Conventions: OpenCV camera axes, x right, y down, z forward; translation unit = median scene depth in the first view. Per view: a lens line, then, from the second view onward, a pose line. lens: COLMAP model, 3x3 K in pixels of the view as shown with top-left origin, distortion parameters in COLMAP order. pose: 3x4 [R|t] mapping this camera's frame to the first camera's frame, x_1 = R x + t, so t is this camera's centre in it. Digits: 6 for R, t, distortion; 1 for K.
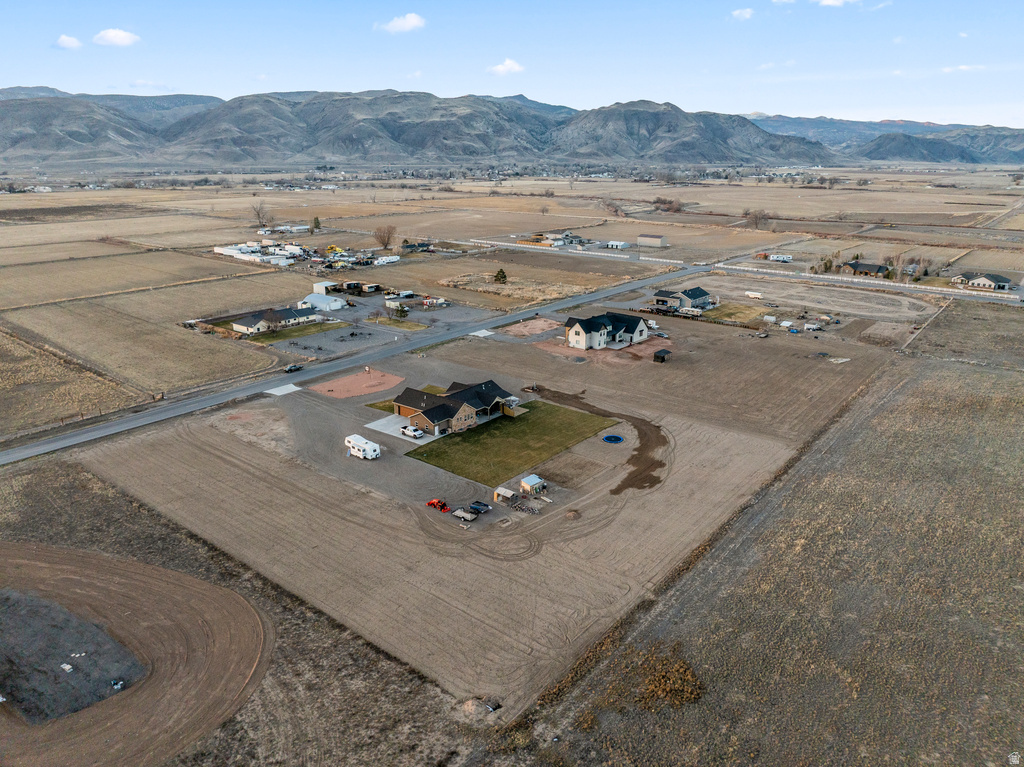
lens RADIAL K [[717.5, 0, 515.9], [0, 717.5, 383.0], [0, 0, 1]] dist [-0.038782, 0.004087]
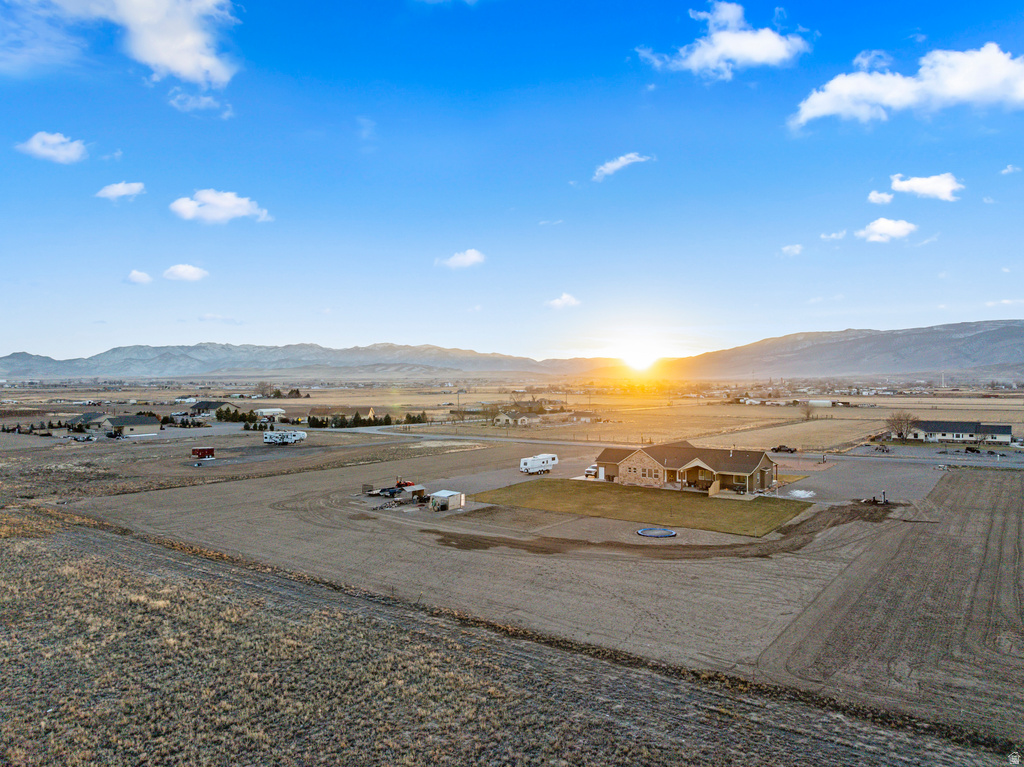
lens RADIAL K [[721.7, 0, 516.4], [0, 721.7, 382.1], [0, 0, 1]] dist [-0.038137, 0.009845]
pose [[0.038364, -0.004028, -0.999256, 0.547927], [-0.297305, 0.954661, -0.015262, 0.010797], [0.954011, 0.297669, 0.035427, 0.720480]]
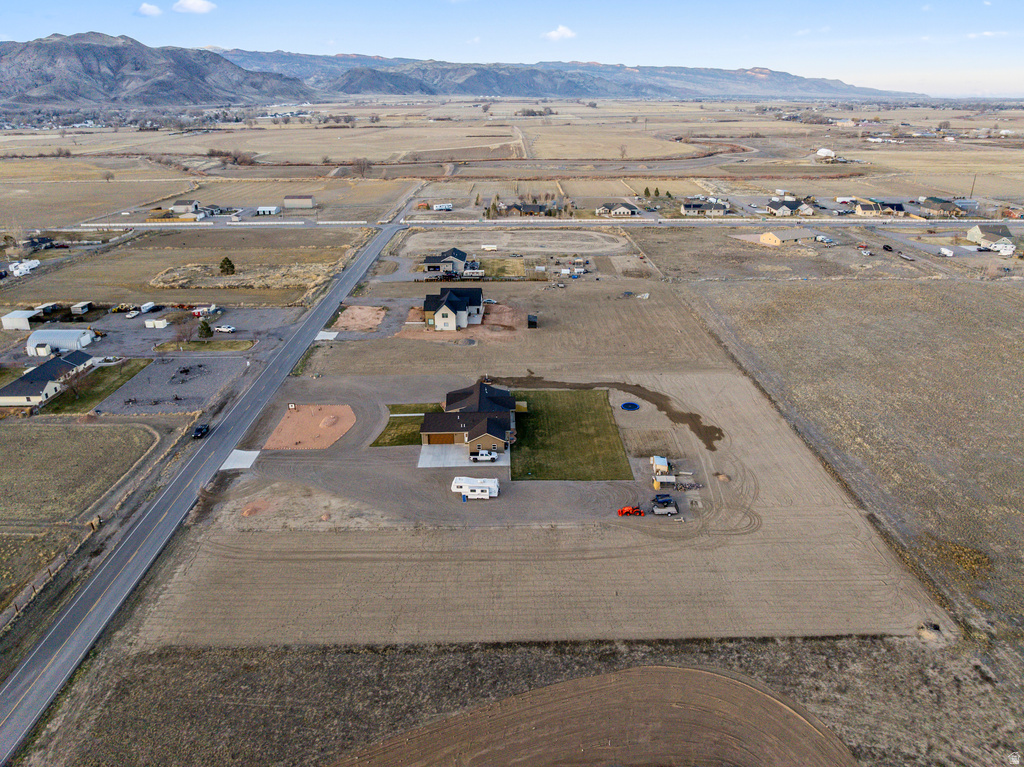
lens RADIAL K [[717.5, 0, 515.9], [0, 717.5, 383.0], [0, 0, 1]] dist [-0.038782, 0.004087]
pose [[0.775240, -0.246215, 0.581705, -0.531179], [0.198300, 0.969213, 0.145957, -0.127616], [-0.599733, 0.002201, 0.800197, 0.192476]]
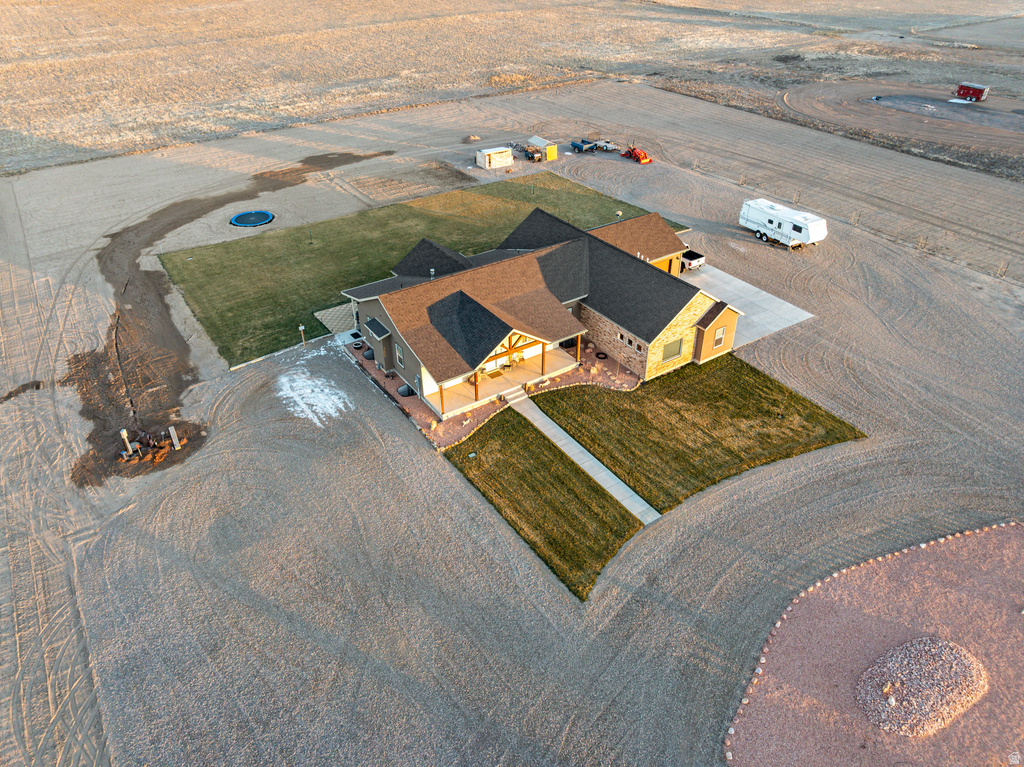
lens RADIAL K [[721.7, 0, 516.4], [0, 721.7, 382.1], [0, 0, 1]] dist [-0.038137, 0.009845]
pose [[-0.951788, -0.169833, 0.255451, -0.148961], [0.094182, 0.630743, 0.770255, -0.175754], [-0.291939, 0.757179, -0.584339, 1.109966]]
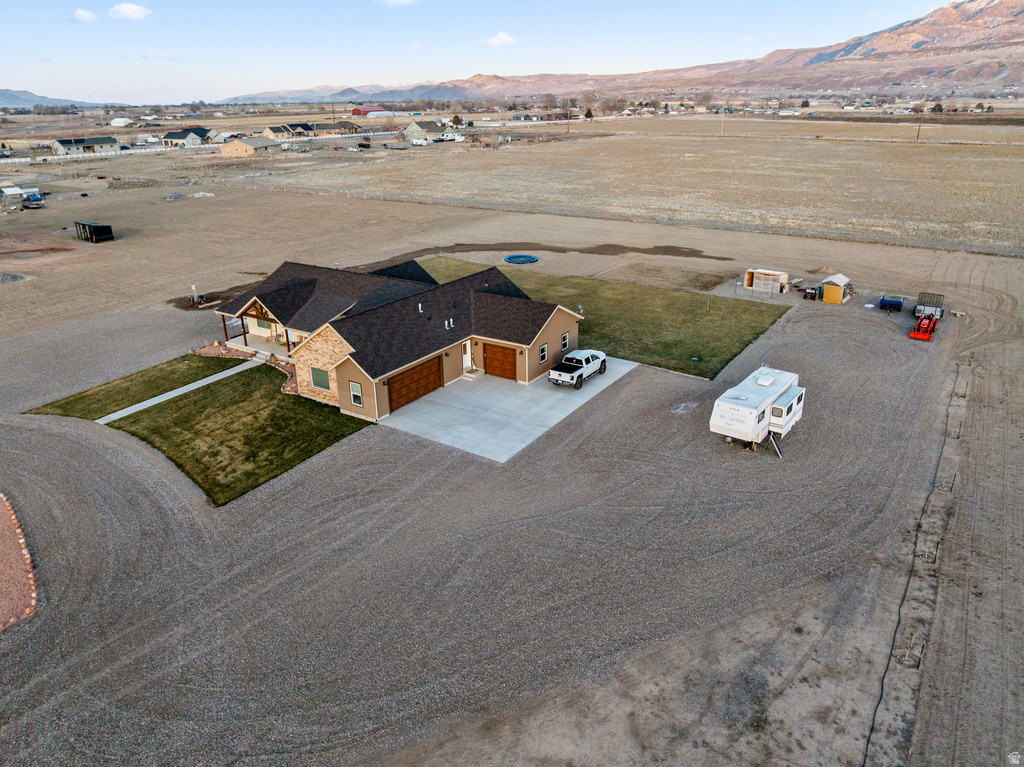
lens RADIAL K [[721.7, 0, 516.4], [0, 721.7, 382.1], [0, 0, 1]] dist [-0.038137, 0.009845]
pose [[-0.084019, -0.371306, 0.924701, -0.377576], [0.310257, 0.872107, 0.378377, -0.049354], [-0.946933, 0.318686, 0.041927, 0.853960]]
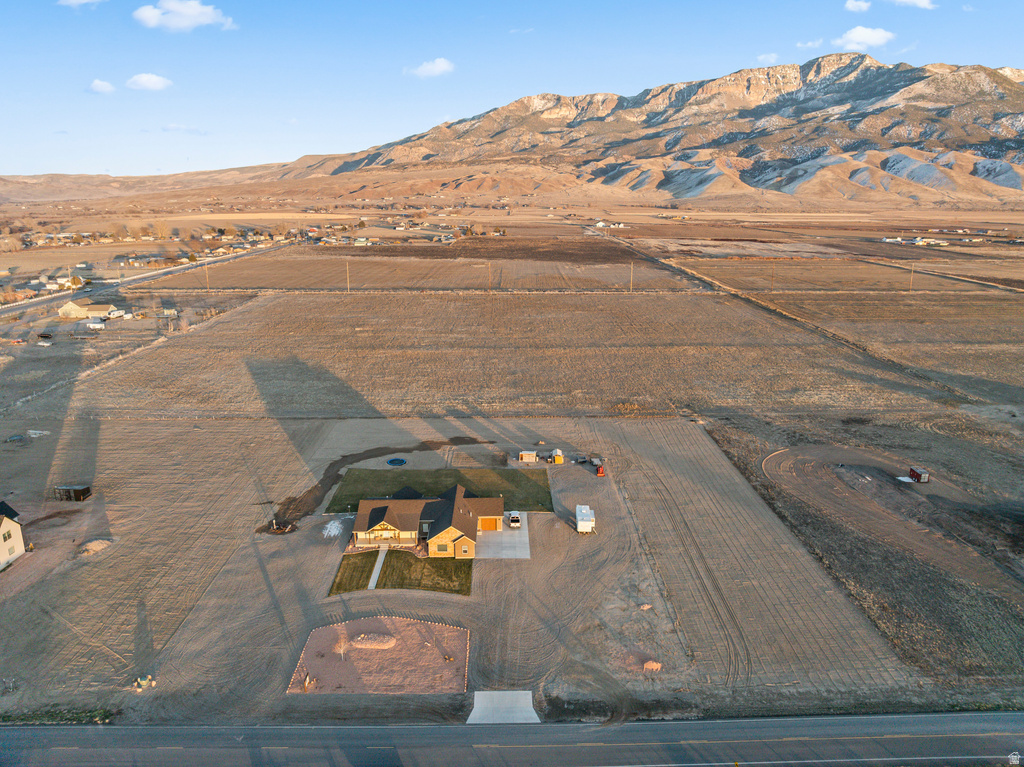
lens RADIAL K [[721.7, 0, 516.4], [0, 721.7, 382.1], [0, 0, 1]] dist [-0.038137, 0.009845]
pose [[-0.629947, -0.200512, 0.750308, -0.645244], [0.231811, 0.873514, 0.428063, -0.377550], [-0.741235, 0.443587, -0.503786, 1.146837]]
